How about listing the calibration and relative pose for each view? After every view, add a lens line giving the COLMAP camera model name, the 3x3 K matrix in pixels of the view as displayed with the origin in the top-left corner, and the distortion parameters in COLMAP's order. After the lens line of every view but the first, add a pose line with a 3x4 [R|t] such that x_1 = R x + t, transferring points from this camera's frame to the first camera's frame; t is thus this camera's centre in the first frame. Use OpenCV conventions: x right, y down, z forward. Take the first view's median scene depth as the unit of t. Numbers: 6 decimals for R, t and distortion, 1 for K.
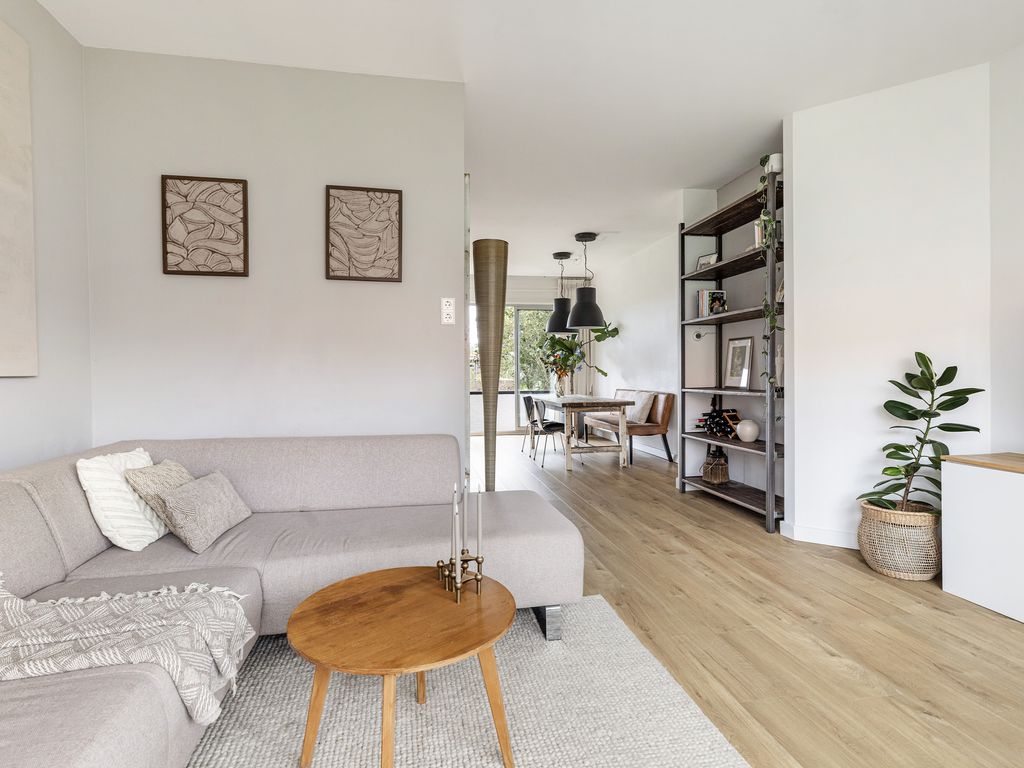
lens RADIAL K [[525.3, 0, 509.1], [0, 525.3, 381.6], [0, 0, 1]] dist [0.003798, -0.001543]
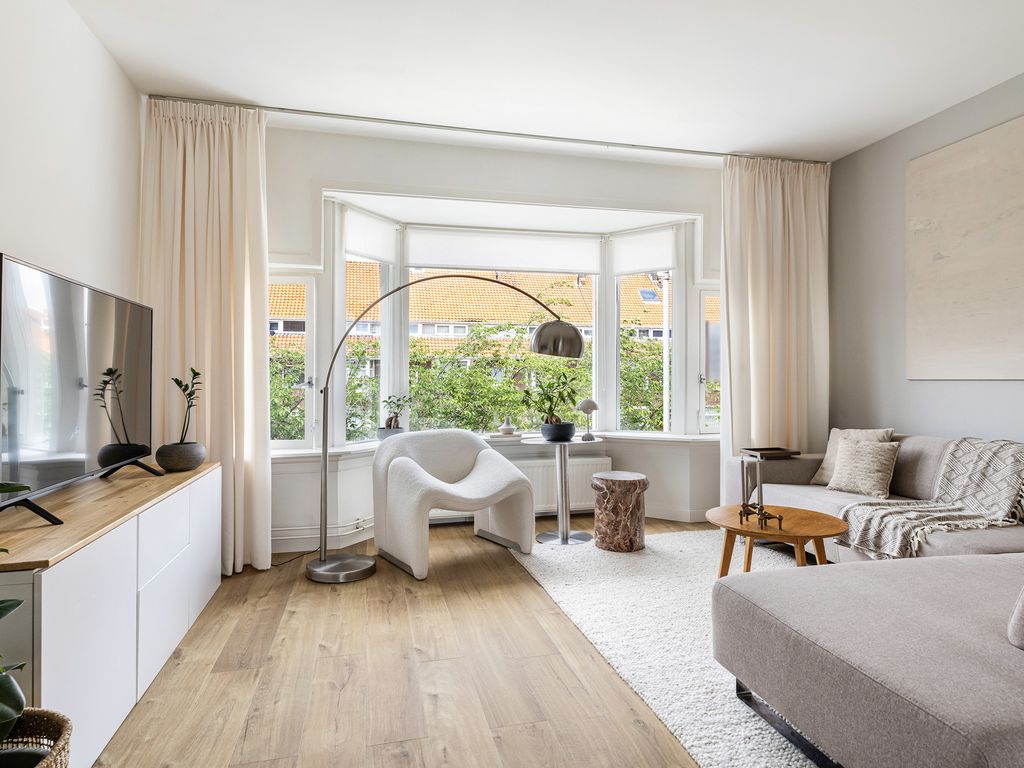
lens RADIAL K [[555.0, 0, 510.0], [0, 555.0, 381.6], [0, 0, 1]] dist [-0.009274, 0.002617]
pose [[-0.997917, 0.009964, -0.063739, 0.315012], [0.008614, 0.999733, 0.021419, -0.024034], [0.063936, 0.020825, -0.997737, 1.130980]]
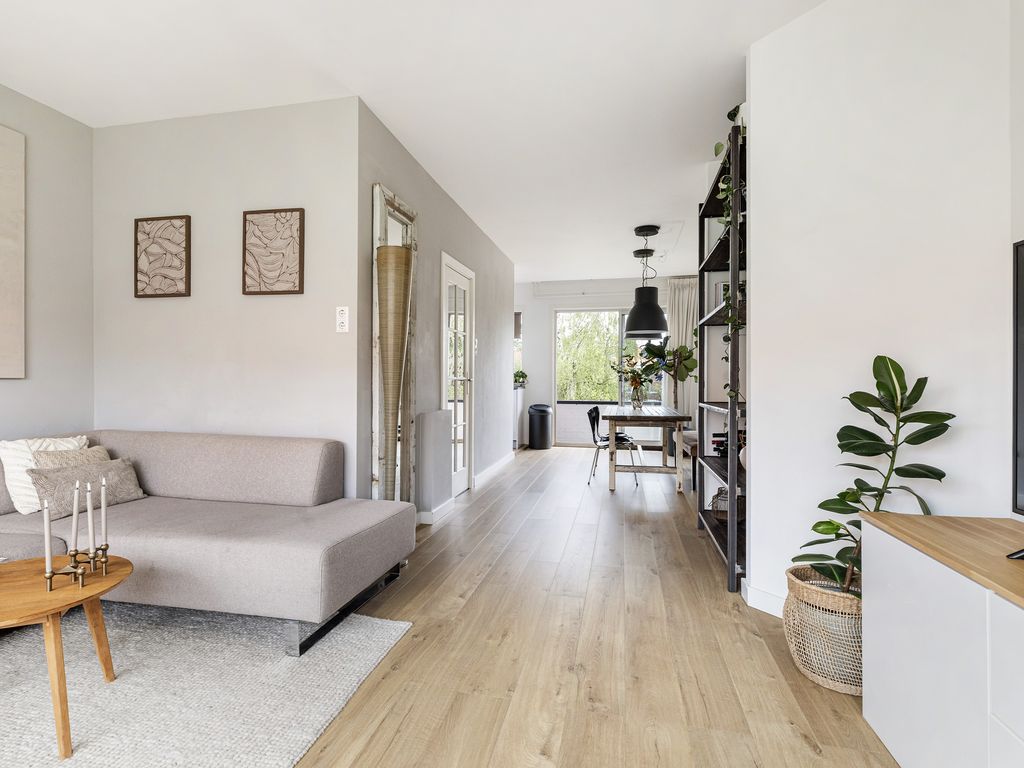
lens RADIAL K [[525.3, 0, 504.4], [0, 525.3, 382.7], [0, 0, 1]] dist [0.003798, -0.001543]
pose [[0.919182, 0.012375, -0.393639, 0.497199], [-0.018406, 0.999764, -0.011550, -0.004059], [0.393403, 0.017862, 0.919192, 0.155833]]
